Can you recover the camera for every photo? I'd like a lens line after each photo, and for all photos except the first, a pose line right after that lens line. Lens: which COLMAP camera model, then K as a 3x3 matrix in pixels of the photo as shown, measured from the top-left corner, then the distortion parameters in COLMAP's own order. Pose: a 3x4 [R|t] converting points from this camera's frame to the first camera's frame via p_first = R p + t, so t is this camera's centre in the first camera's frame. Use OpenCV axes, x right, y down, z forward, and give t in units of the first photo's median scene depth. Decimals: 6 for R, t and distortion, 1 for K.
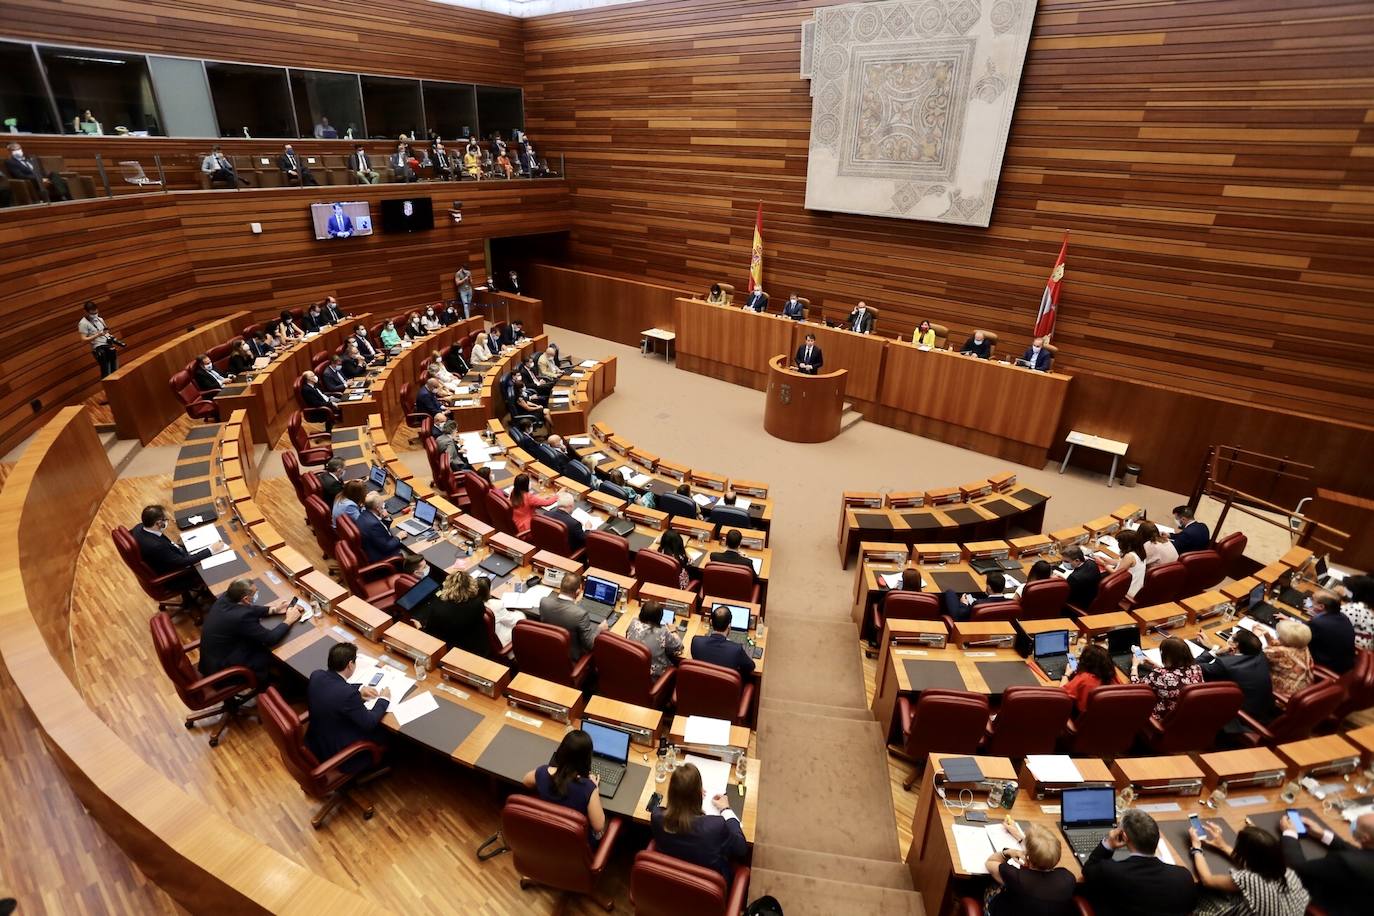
lens RADIAL K [[654.9, 0, 687.0], [0, 654.9, 458.0], [0, 0, 1]] dist [-0.092648, 0.034424]
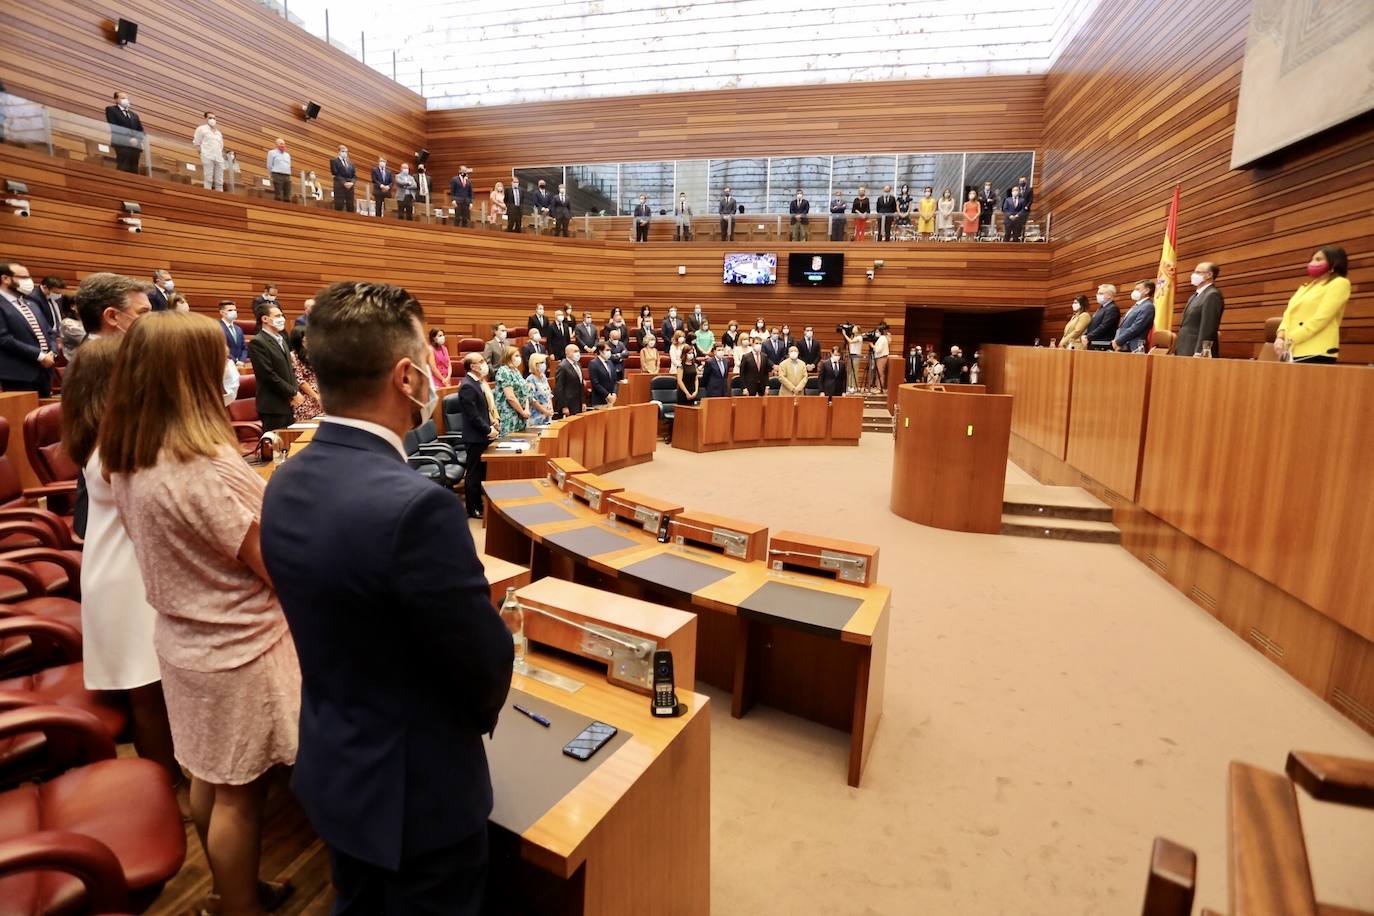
lens RADIAL K [[654.9, 0, 687.0], [0, 654.9, 458.0], [0, 0, 1]] dist [-0.092648, 0.034424]
pose [[0.417872, 0.147975, -0.896374, 0.483797], [-0.393710, 0.918682, -0.031882, 0.015315], [0.818765, 0.366234, 0.442150, 0.503408]]
